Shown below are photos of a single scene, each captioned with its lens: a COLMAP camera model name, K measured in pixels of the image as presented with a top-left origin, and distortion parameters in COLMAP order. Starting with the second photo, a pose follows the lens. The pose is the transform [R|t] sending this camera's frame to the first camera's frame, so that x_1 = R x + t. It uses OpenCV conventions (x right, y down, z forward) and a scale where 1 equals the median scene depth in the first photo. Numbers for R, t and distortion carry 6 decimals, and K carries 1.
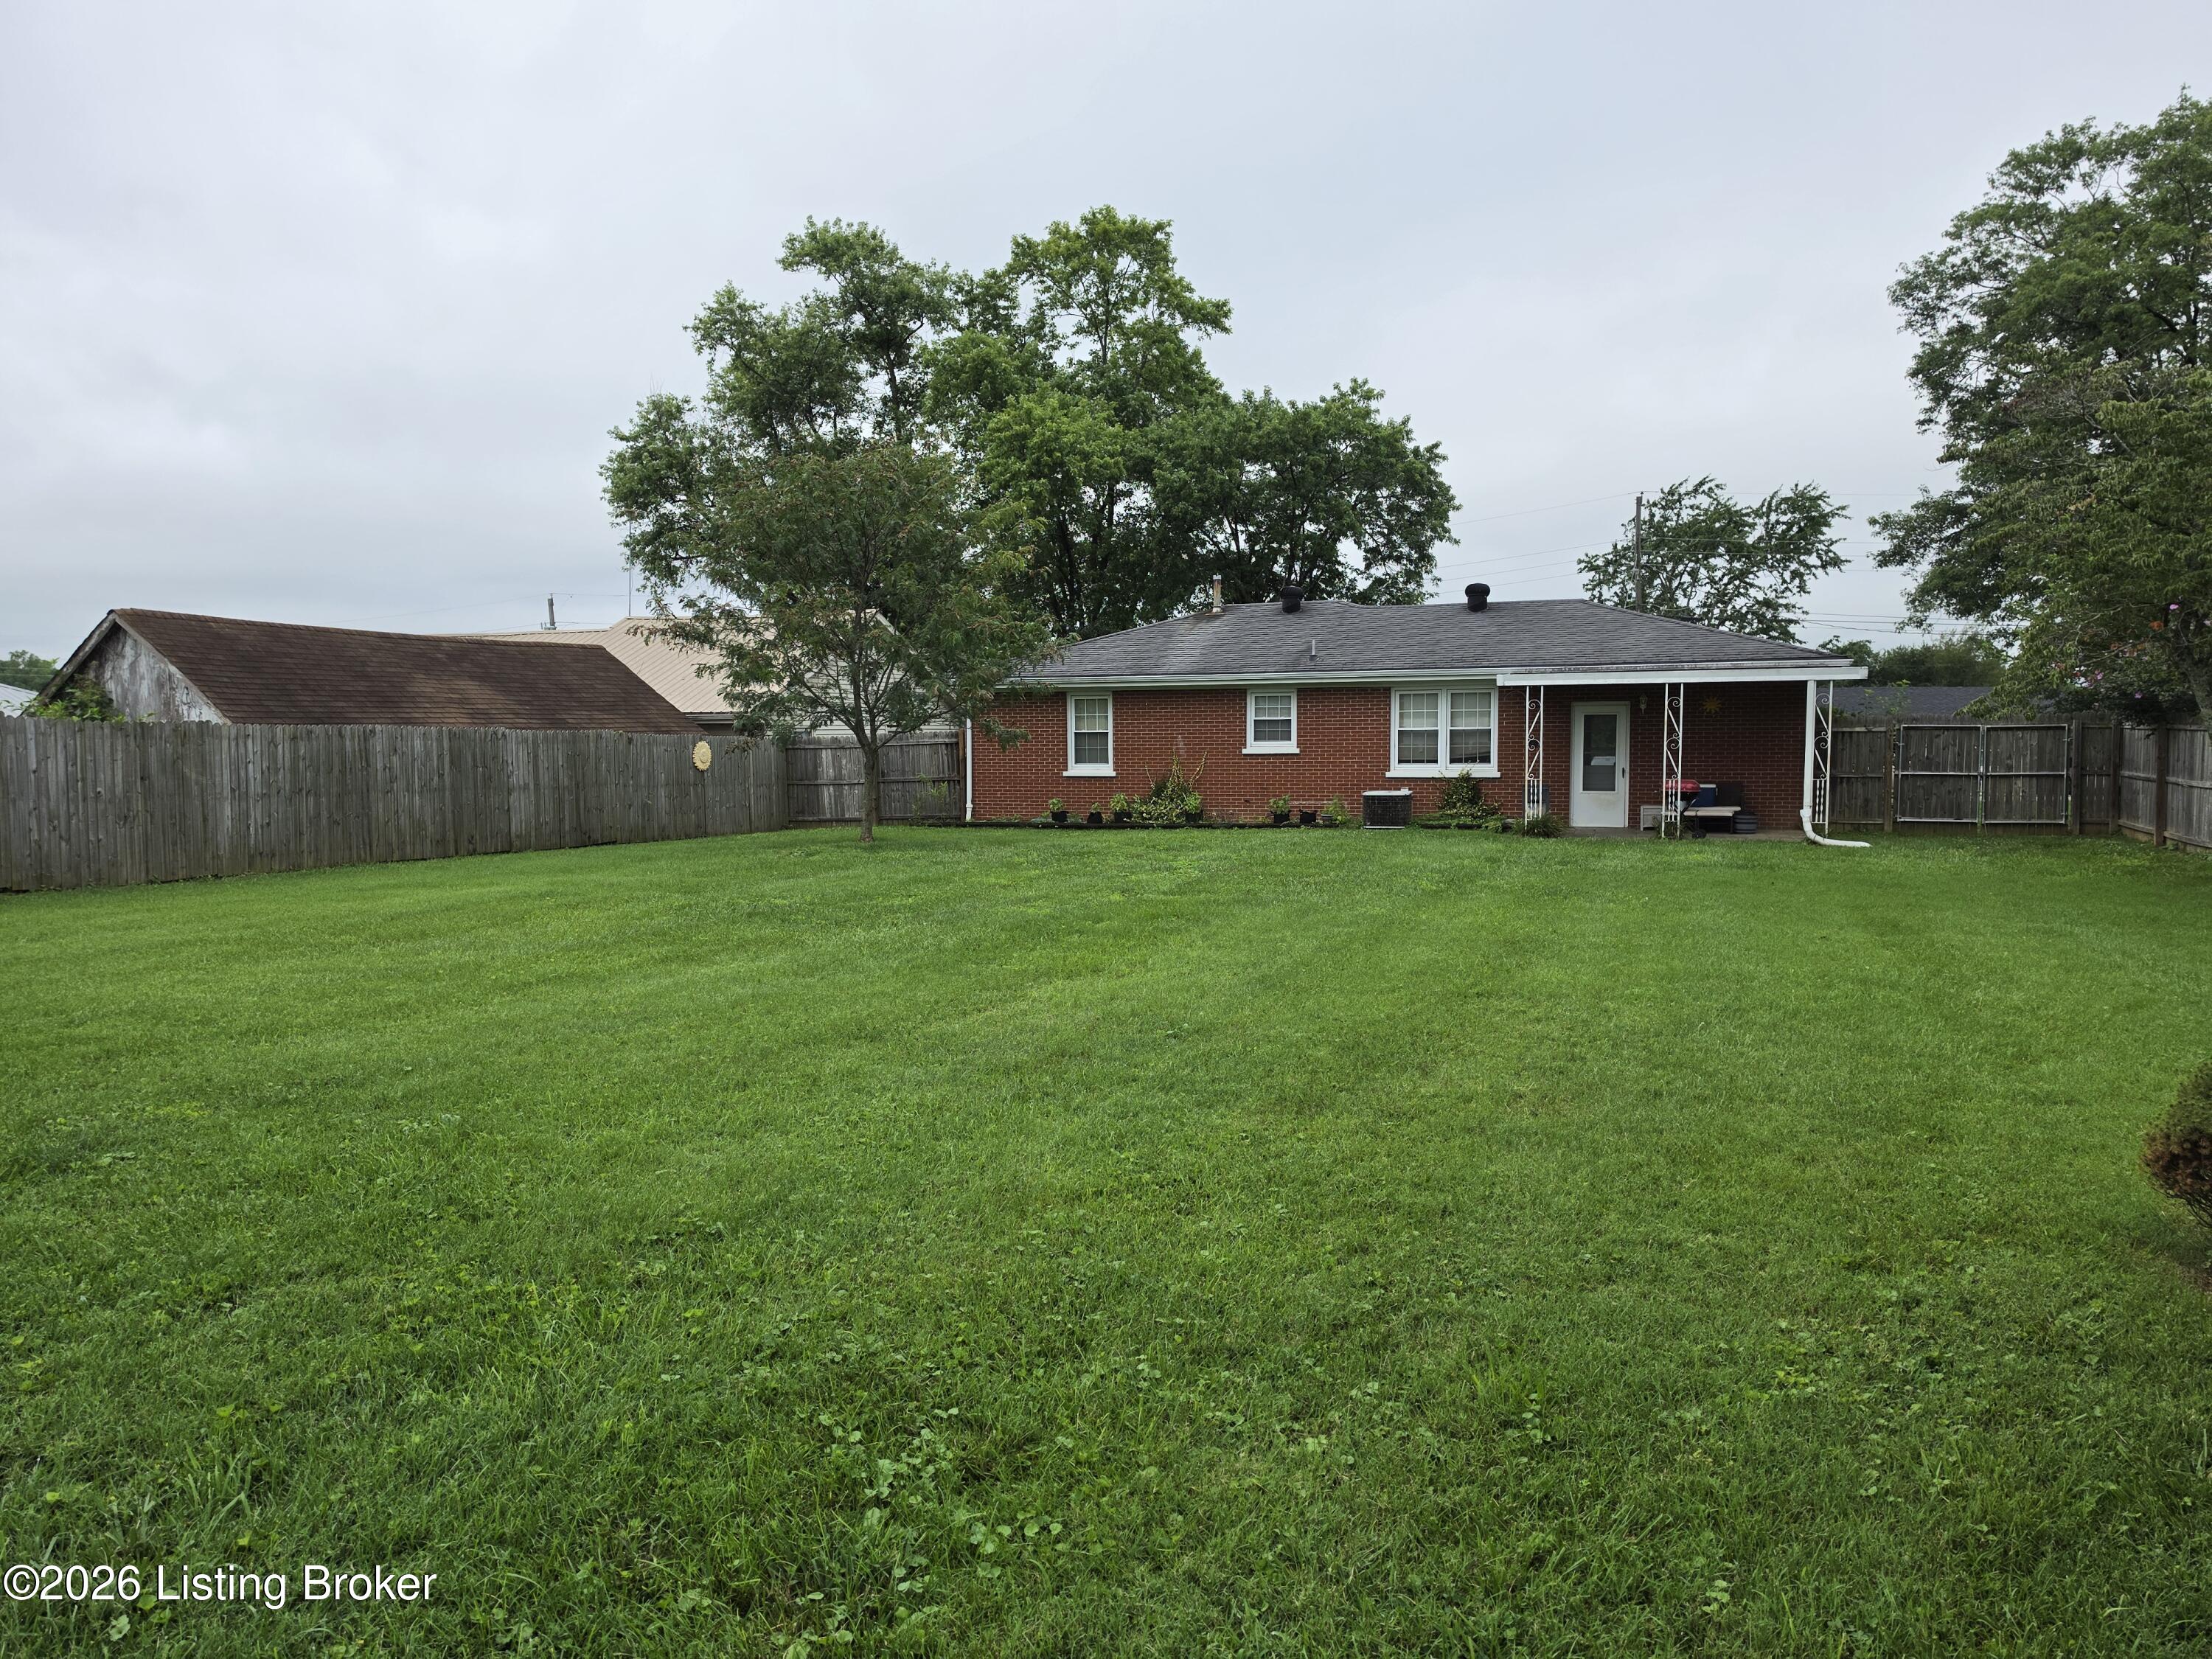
lens RADIAL K [[1519.2, 0, 1098.8], [0, 1519.2, 828.3], [0, 0, 1]] dist [0.119490, -0.188568]
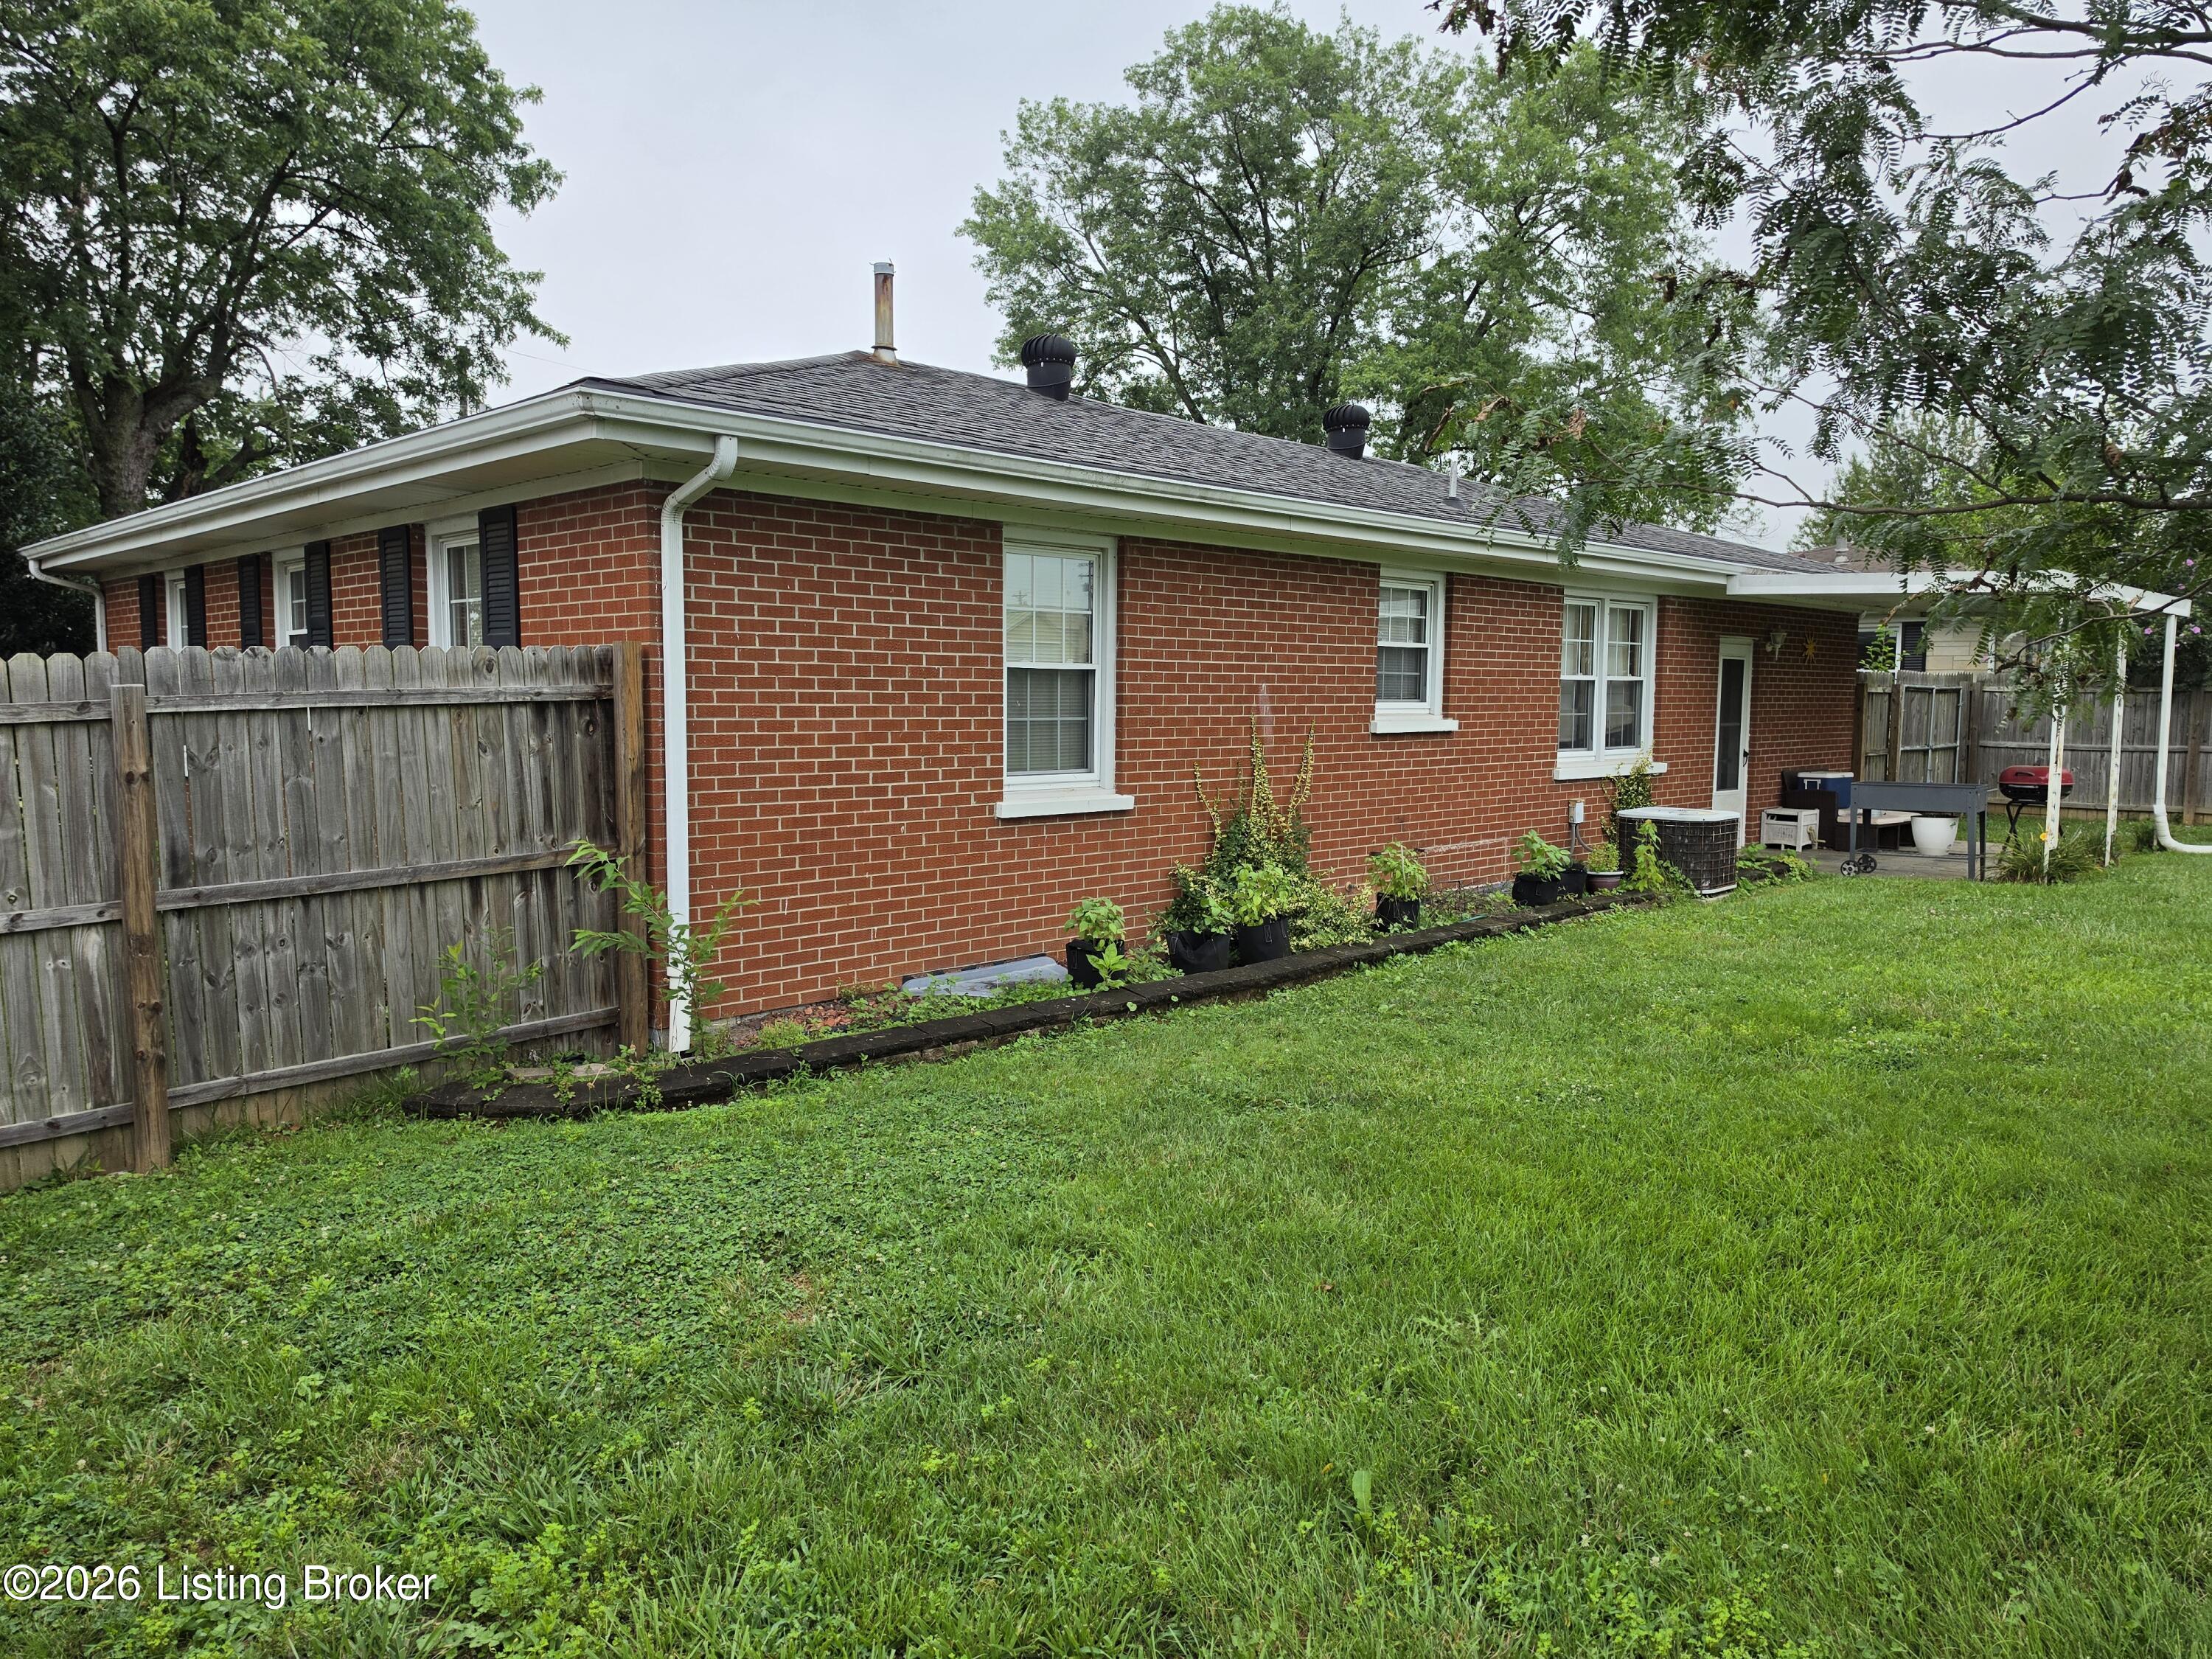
lens RADIAL K [[1519.2, 0, 1098.8], [0, 1519.2, 828.3], [0, 0, 1]] dist [0.119490, -0.188568]
pose [[0.430156, -0.068831, 0.900127, -0.193800], [0.051440, 0.997338, 0.051682, -0.032595], [-0.901288, 0.024071, 0.432552, 0.599657]]
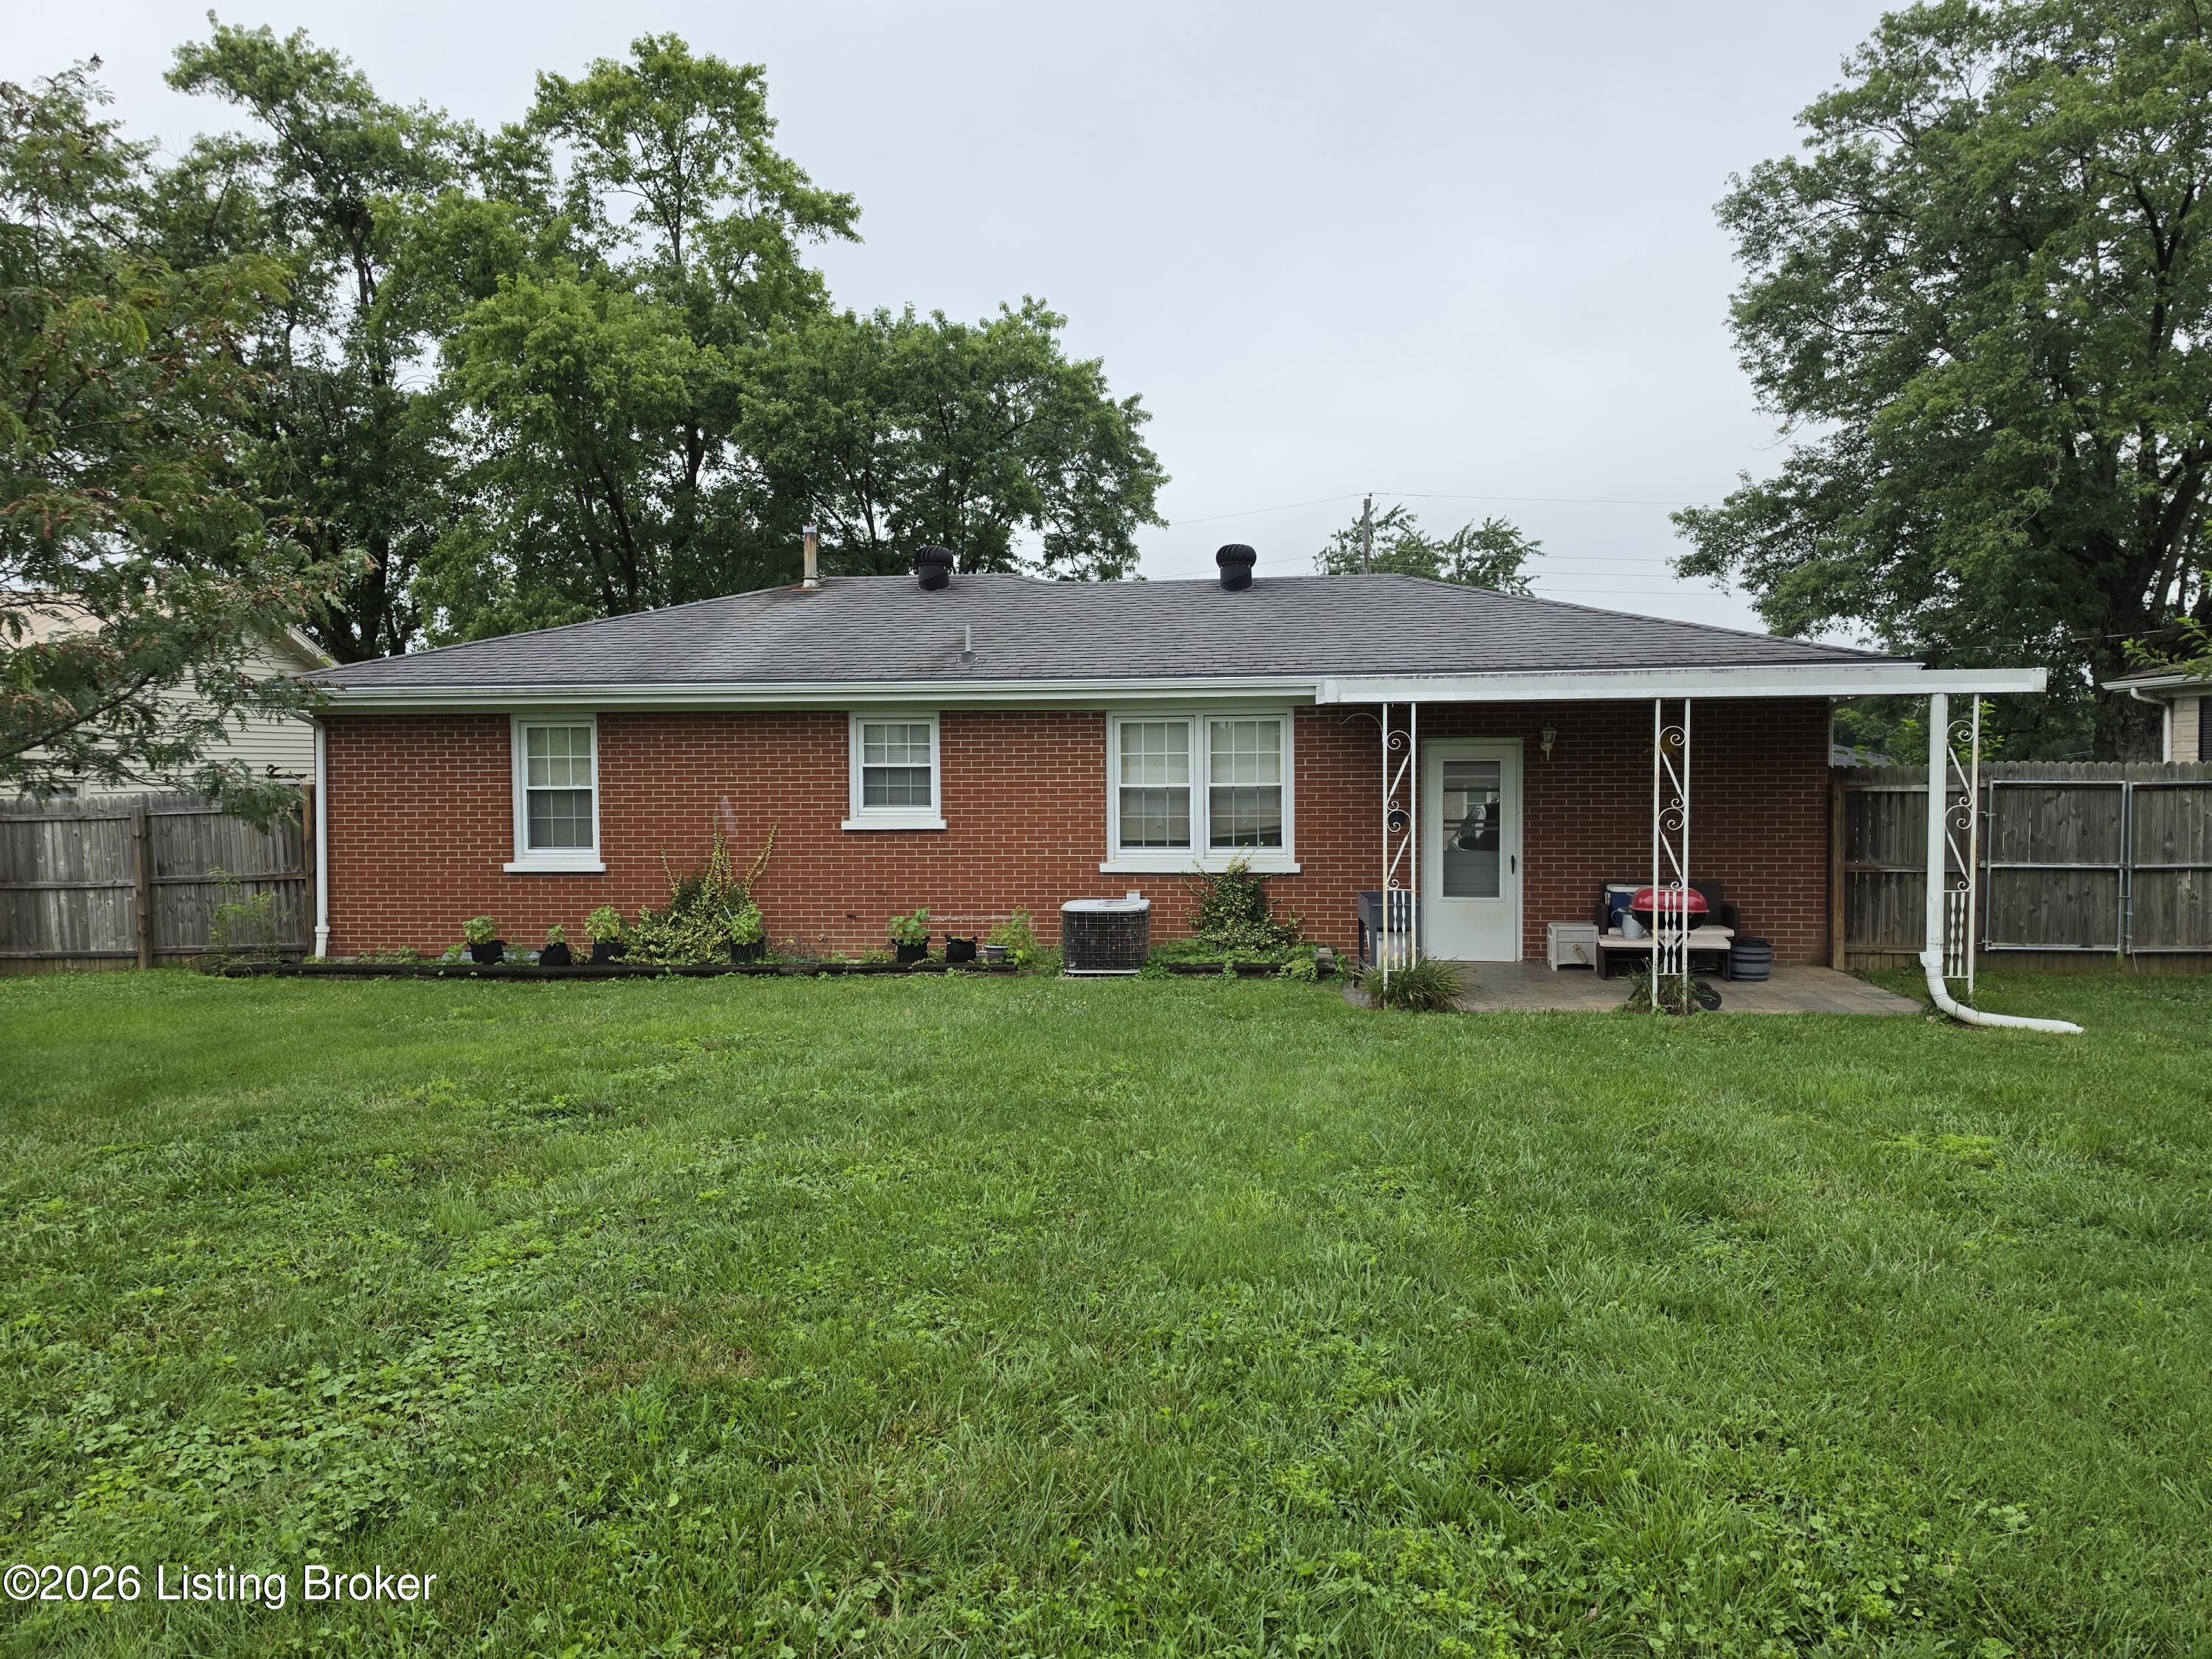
lens RADIAL K [[1519.2, 0, 1098.8], [0, 1519.2, 828.3], [0, 0, 1]] dist [0.119490, -0.188568]
pose [[0.977781, -0.007446, 0.209498, 0.047030], [0.013719, 0.999500, -0.028502, -0.022008], [-0.209181, 0.030743, 0.977393, 0.299862]]
